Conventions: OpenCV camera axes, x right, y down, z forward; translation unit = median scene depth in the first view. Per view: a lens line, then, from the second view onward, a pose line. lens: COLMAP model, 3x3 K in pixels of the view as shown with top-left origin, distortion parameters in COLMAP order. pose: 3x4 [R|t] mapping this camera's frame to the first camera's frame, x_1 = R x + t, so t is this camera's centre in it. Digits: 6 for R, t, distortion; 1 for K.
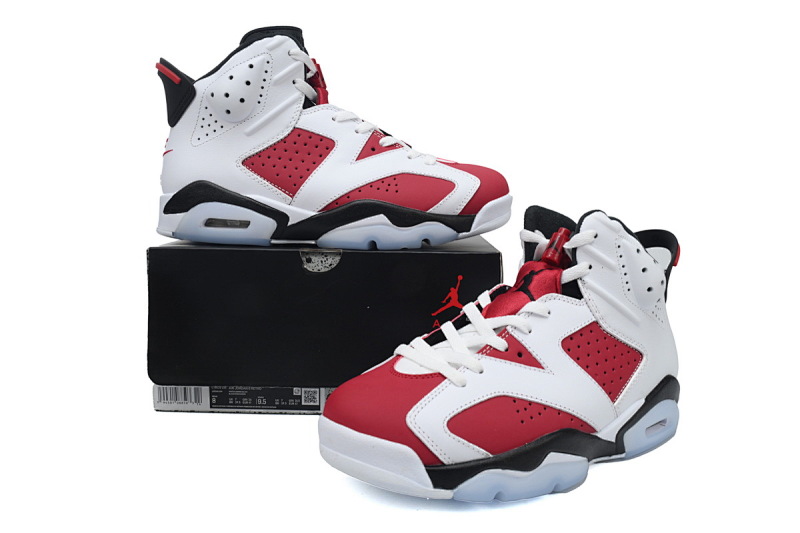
lens RADIAL K [[624.1, 0, 394.1], [0, 624.1, 264.6], [0, 0, 1]] dist [0.001304, -0.001527]
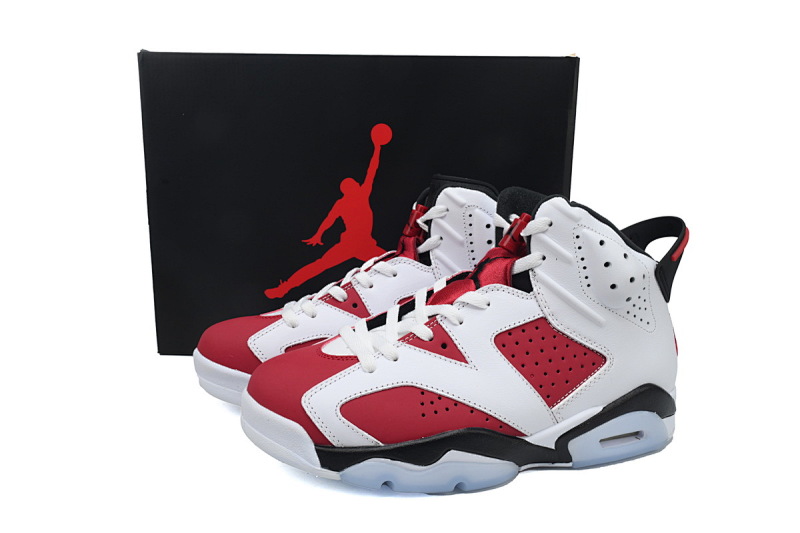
lens RADIAL K [[624.1, 0, 400.1], [0, 624.1, 268.4], [0, 0, 1]] dist [0.001304, -0.001527]
pose [[0.951373, 0.060462, -0.302049, 0.421633], [-0.039275, 0.996354, 0.075740, -0.044749], [0.305527, -0.060194, 0.950279, 0.074792]]
